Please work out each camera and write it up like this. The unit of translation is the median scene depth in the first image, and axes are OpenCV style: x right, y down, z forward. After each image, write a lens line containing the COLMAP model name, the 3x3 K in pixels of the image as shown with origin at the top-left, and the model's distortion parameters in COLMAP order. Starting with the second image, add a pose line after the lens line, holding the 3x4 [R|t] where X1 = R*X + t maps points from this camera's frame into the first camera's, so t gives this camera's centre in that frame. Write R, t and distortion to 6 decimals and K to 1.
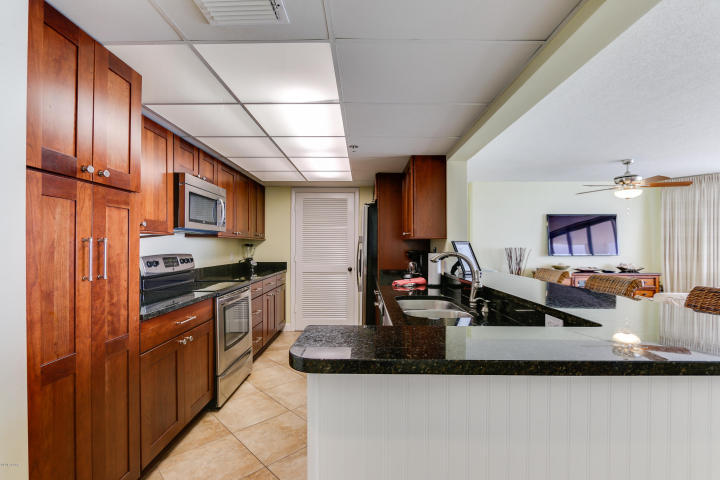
lens RADIAL K [[344.6, 0, 363.5], [0, 344.6, 244.8], [0, 0, 1]] dist [0.012693, 0.000106]
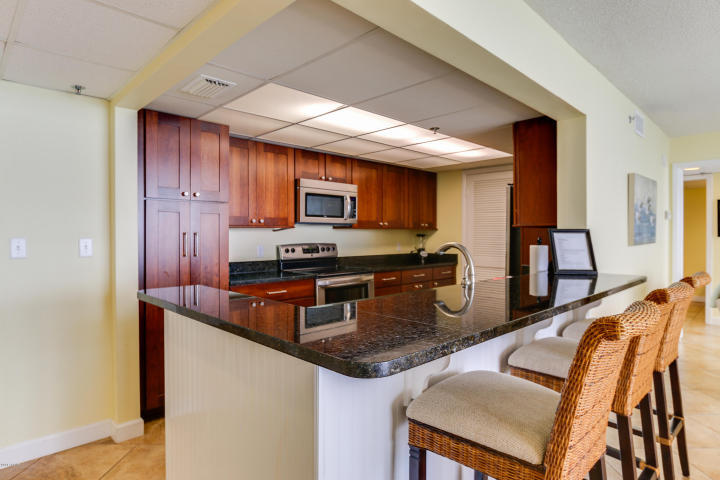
lens RADIAL K [[431.1, 0, 360.0], [0, 431.1, 240.0], [0, 0, 1]] dist [-0.003750, 0.000018]
pose [[0.719331, -0.003936, -0.694656, 0.631458], [0.010786, 0.999927, 0.005503, 0.008648], [0.694583, -0.011450, 0.719321, 0.017946]]
